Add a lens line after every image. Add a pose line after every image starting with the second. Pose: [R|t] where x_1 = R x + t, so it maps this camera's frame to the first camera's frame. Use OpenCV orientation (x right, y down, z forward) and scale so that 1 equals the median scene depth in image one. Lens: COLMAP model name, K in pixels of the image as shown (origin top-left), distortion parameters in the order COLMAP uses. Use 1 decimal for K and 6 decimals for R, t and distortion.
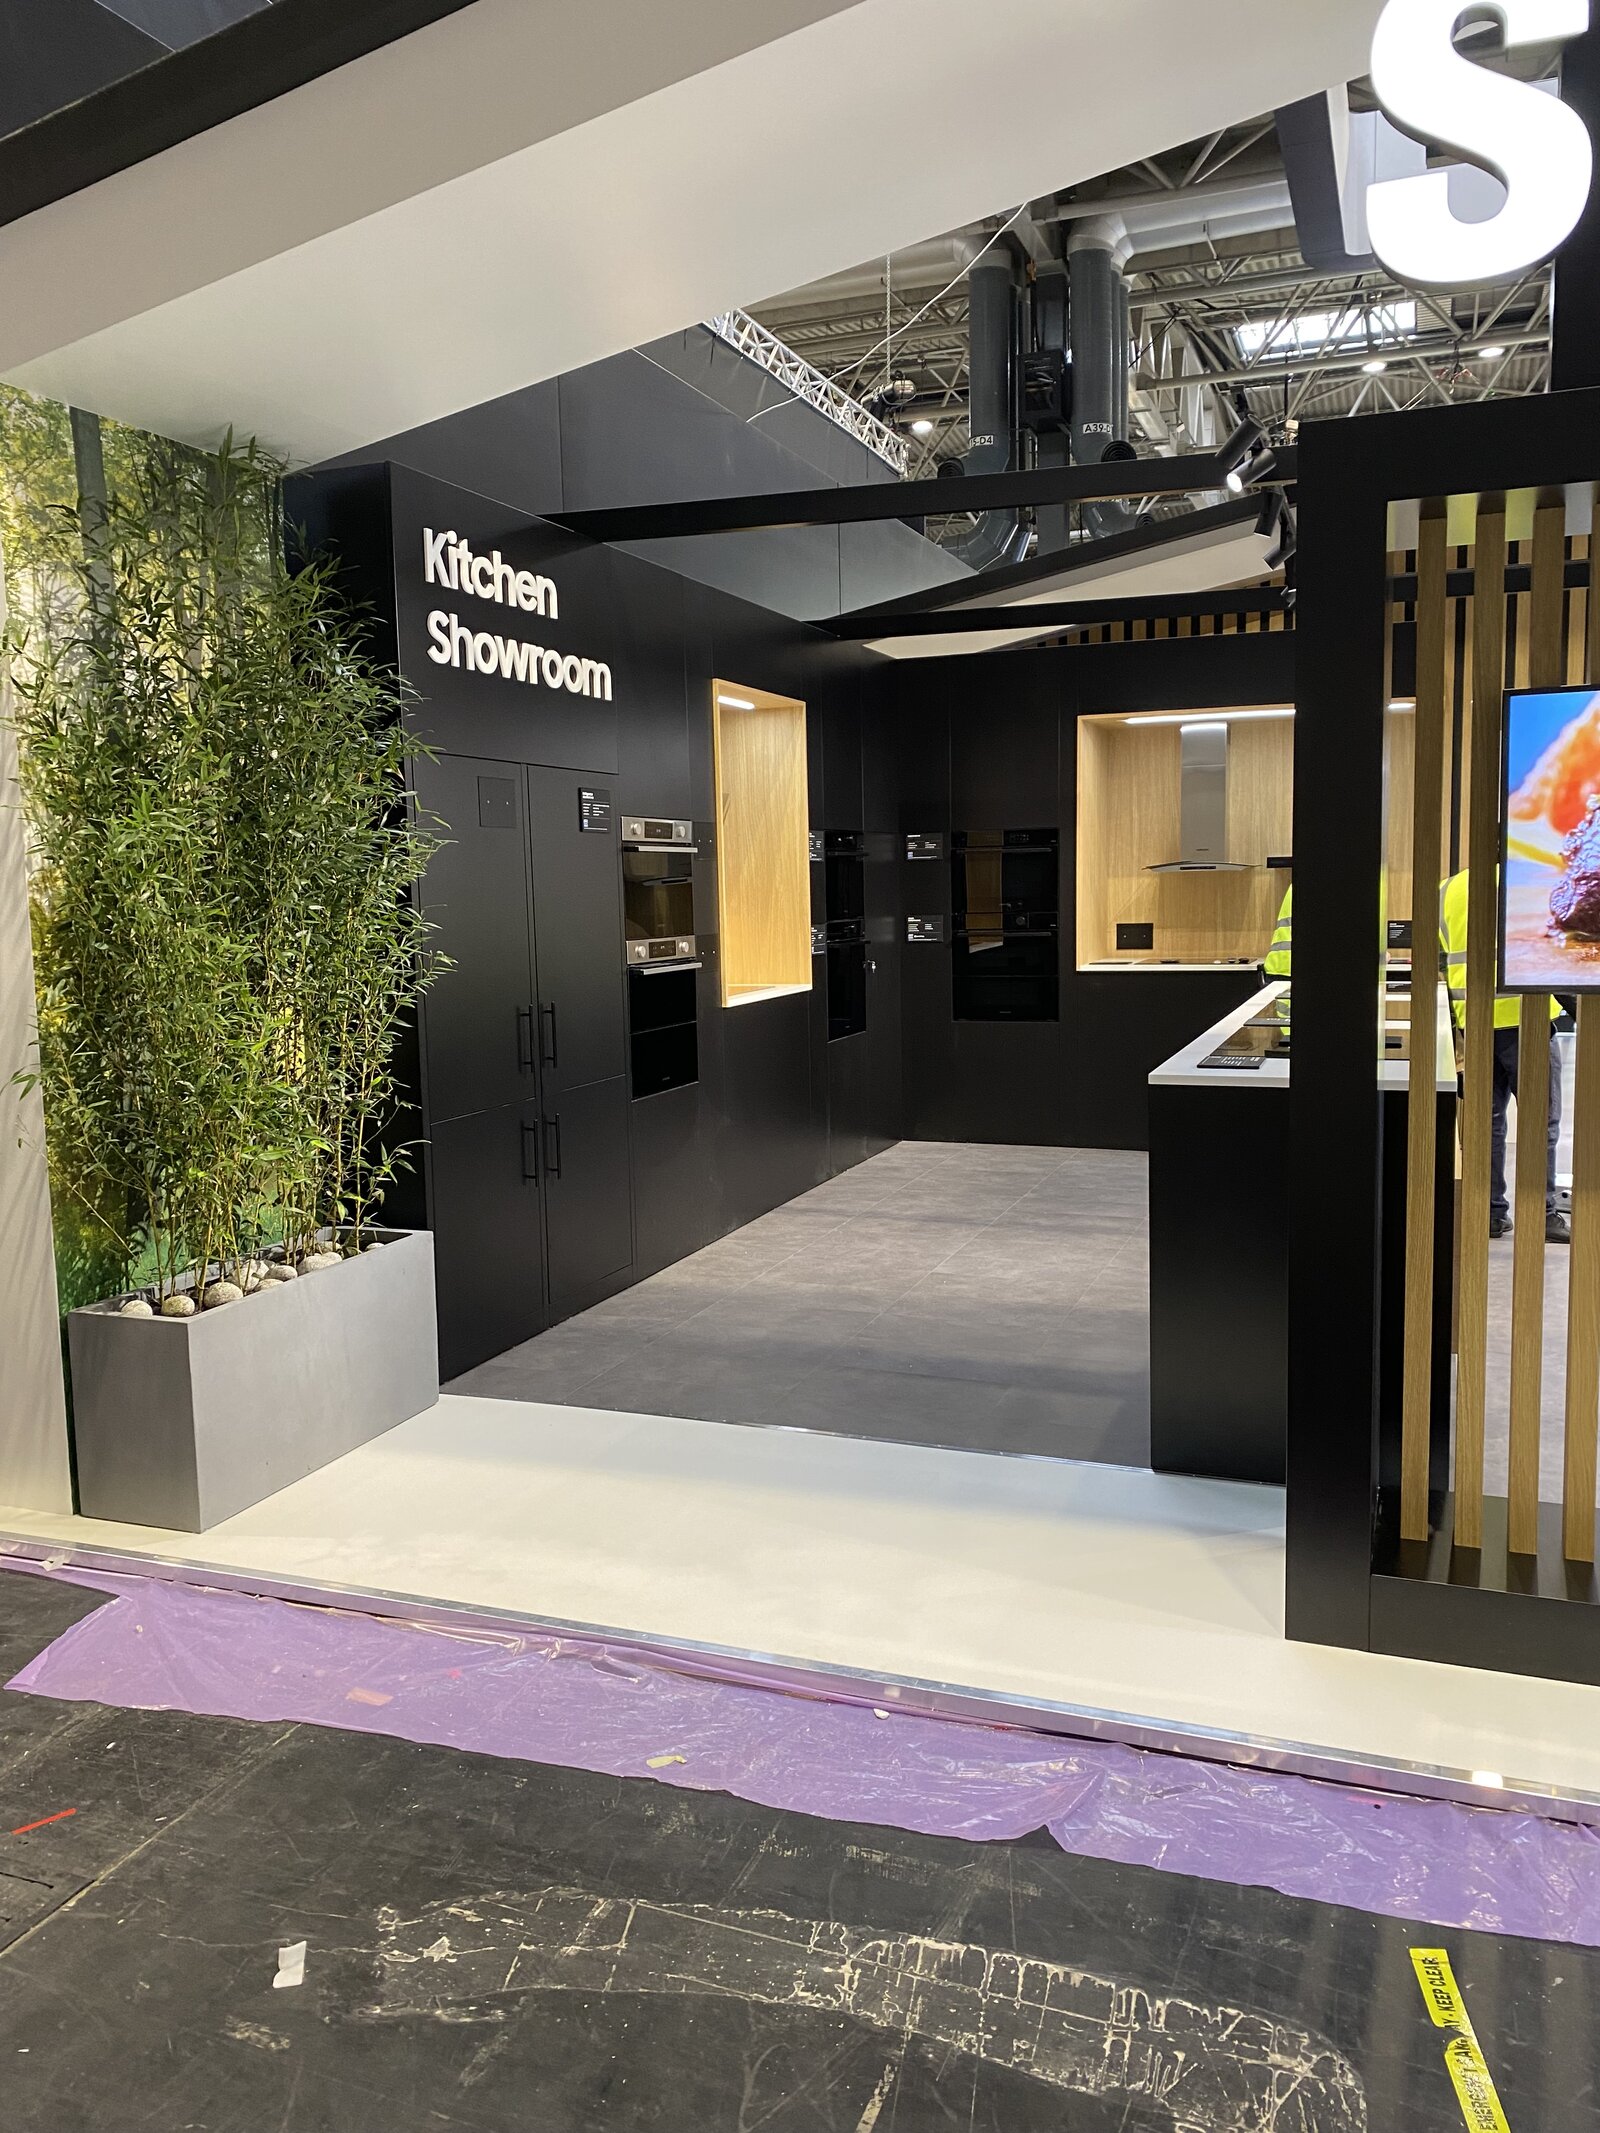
lens RADIAL K [[1620.6, 0, 812.8], [0, 1620.6, 1066.3], [0, 0, 1]] dist [0.023618, -0.000880]
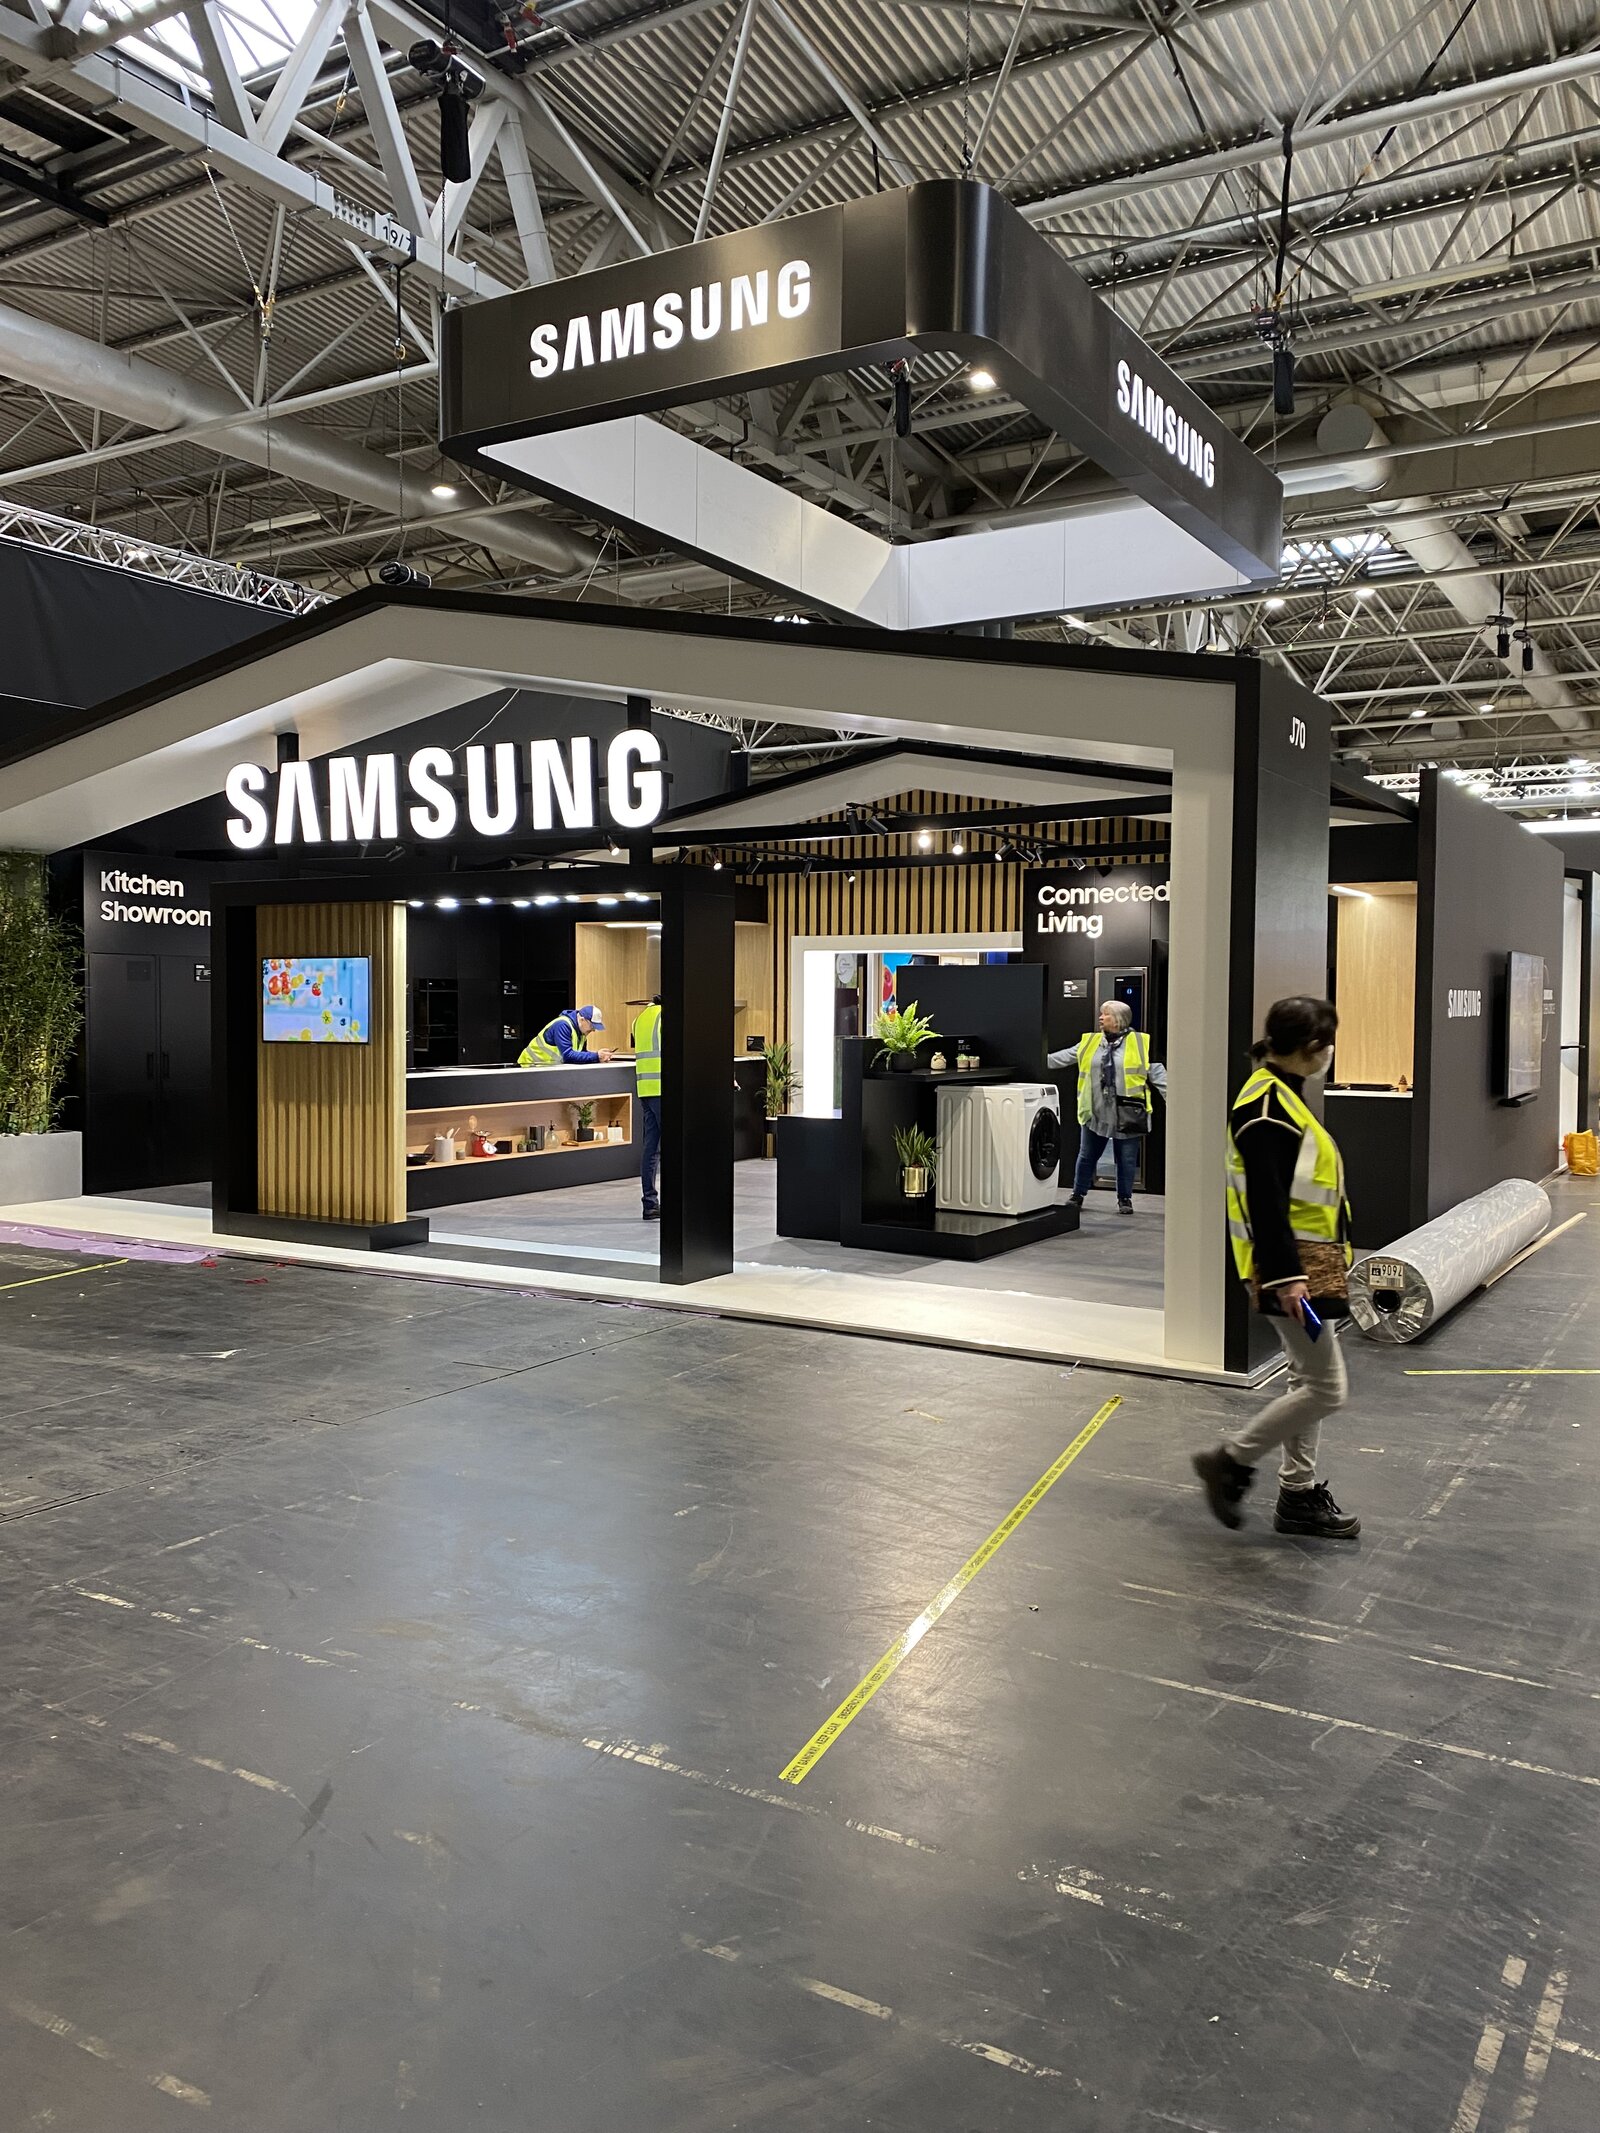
lens RADIAL K [[1620.6, 0, 812.8], [0, 1620.6, 1066.3], [0, 0, 1]] dist [0.023618, -0.000880]
pose [[0.989215, 0.025867, -0.144171, 0.674280], [-0.037052, 0.996461, -0.075443, 0.077602], [0.141709, 0.079972, 0.986673, -0.750680]]
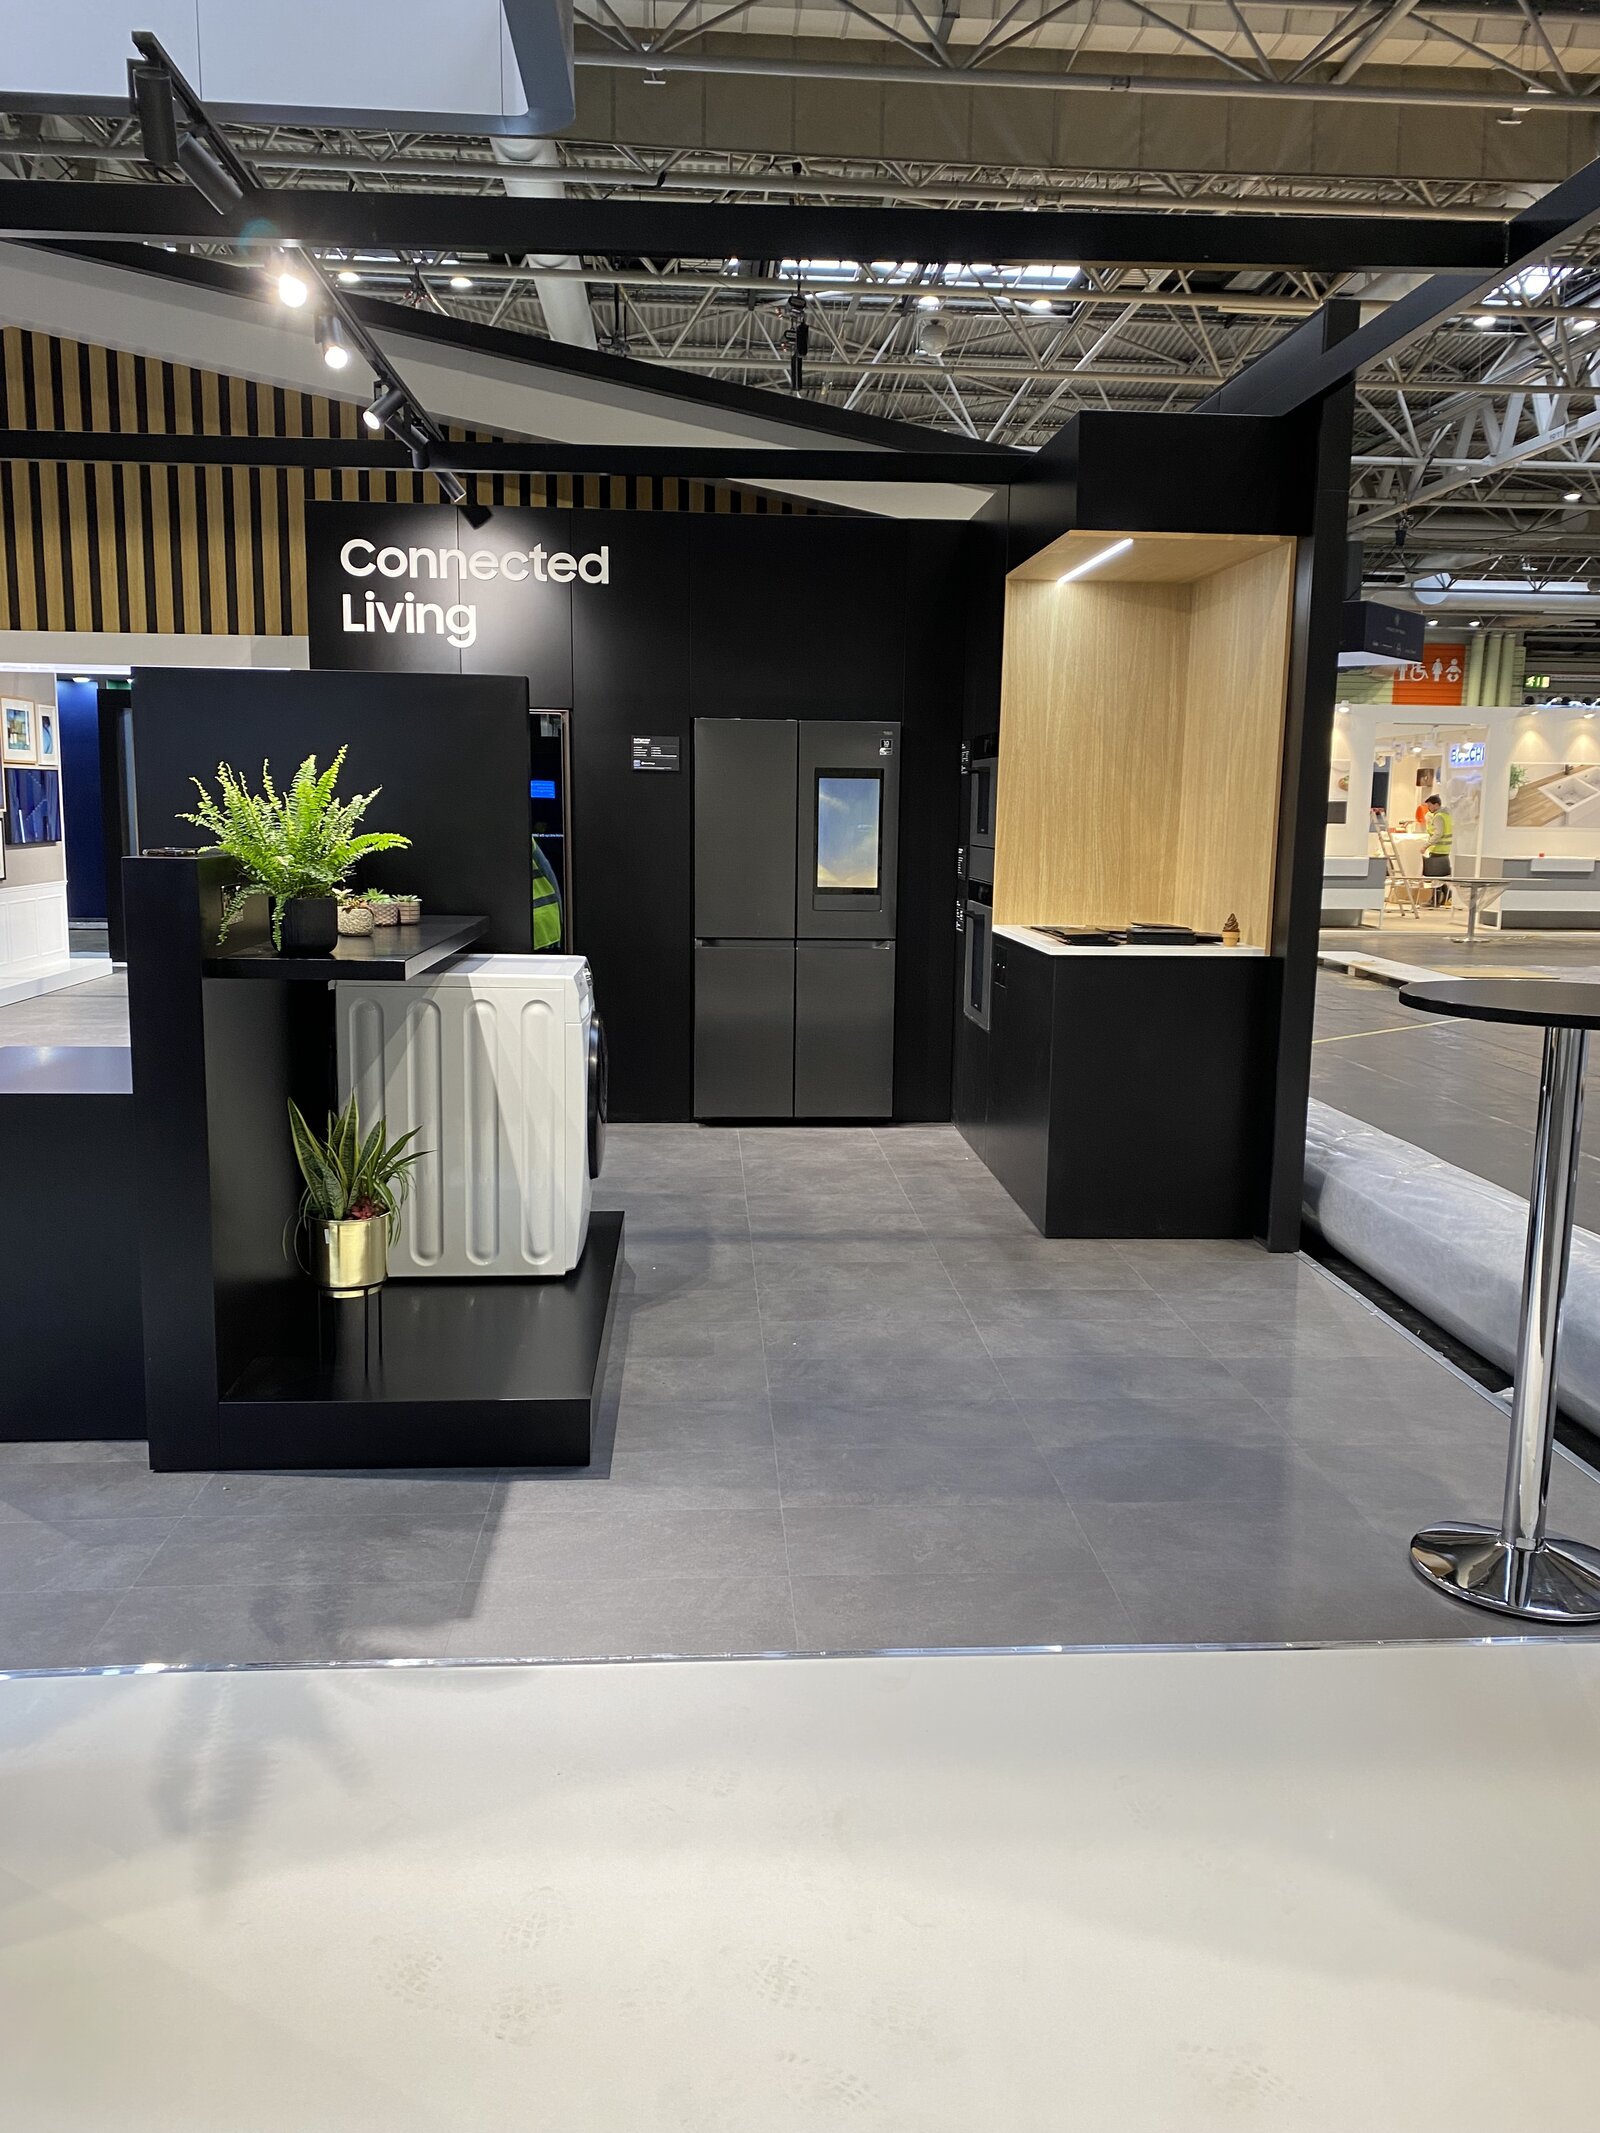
lens RADIAL K [[1620.6, 0, 812.8], [0, 1620.6, 1066.3], [0, 0, 1]] dist [0.023618, -0.000880]
pose [[0.894201, -0.045810, 0.445315, 0.514976], [0.026859, 0.998448, 0.048779, 0.008879], [-0.446858, -0.031657, 0.894044, -0.069911]]
